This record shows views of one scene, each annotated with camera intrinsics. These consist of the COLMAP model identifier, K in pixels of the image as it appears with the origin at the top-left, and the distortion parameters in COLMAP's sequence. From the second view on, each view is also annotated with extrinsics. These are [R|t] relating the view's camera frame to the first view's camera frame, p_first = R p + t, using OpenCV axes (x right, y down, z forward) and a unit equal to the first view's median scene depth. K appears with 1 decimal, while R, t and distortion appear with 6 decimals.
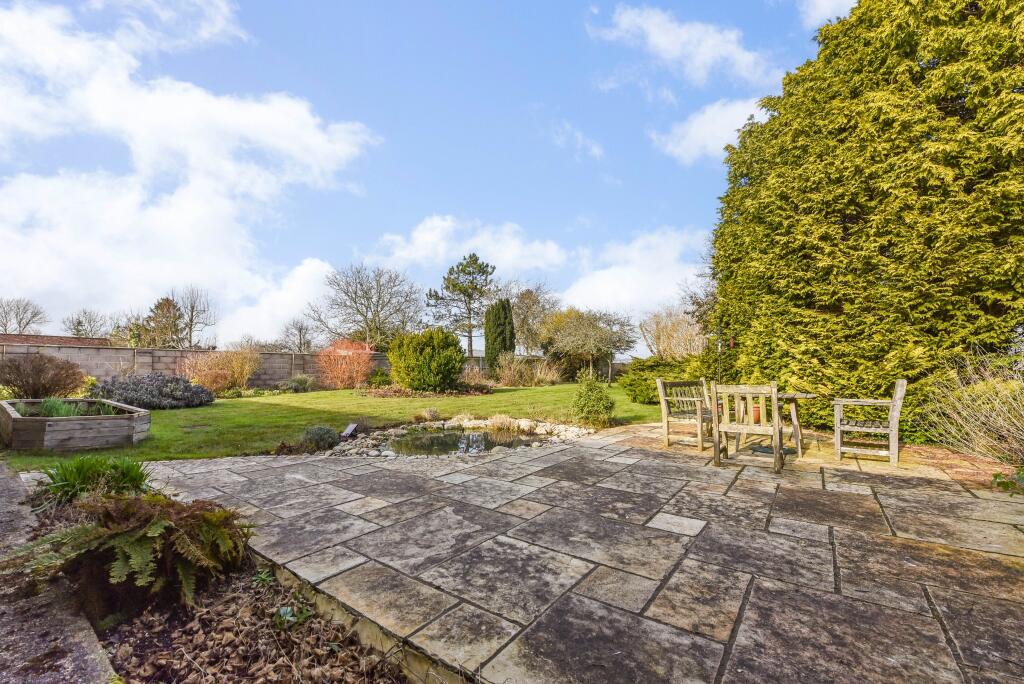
lens RADIAL K [[417.9, 0, 513.6], [0, 417.9, 337.6], [0, 0, 1]] dist [0.001779, -0.011912]
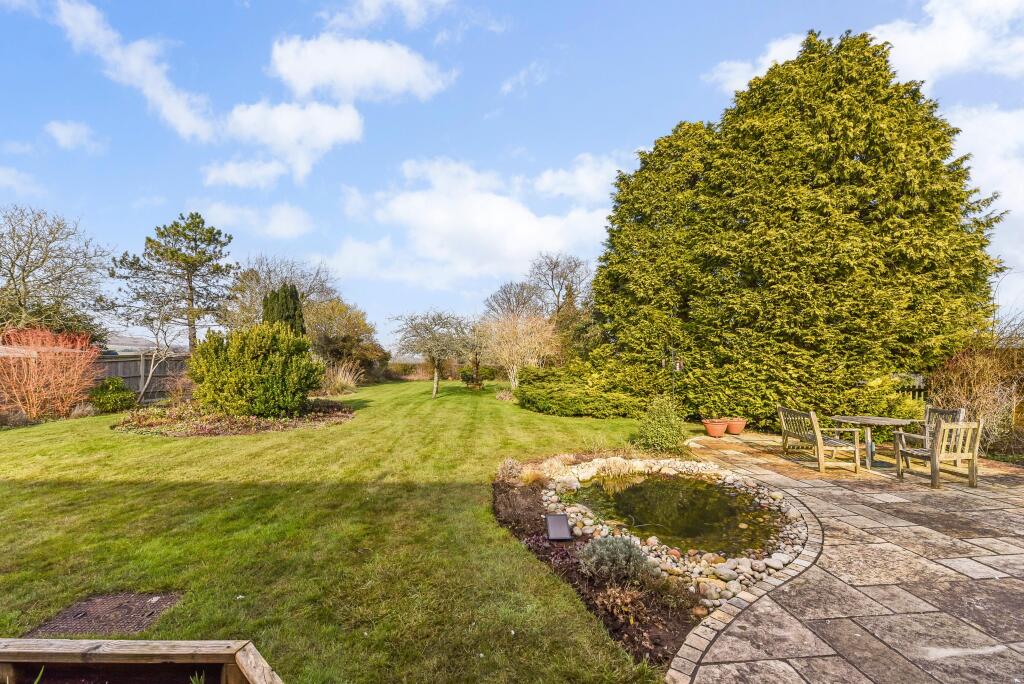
lens RADIAL K [[417.9, 0, 513.6], [0, 417.9, 337.6], [0, 0, 1]] dist [0.001779, -0.011912]
pose [[0.786981, 0.040528, 0.615645, -0.109017], [-0.049117, 0.998789, -0.002963, -0.006677], [-0.615019, -0.027907, 0.788018, 0.072537]]
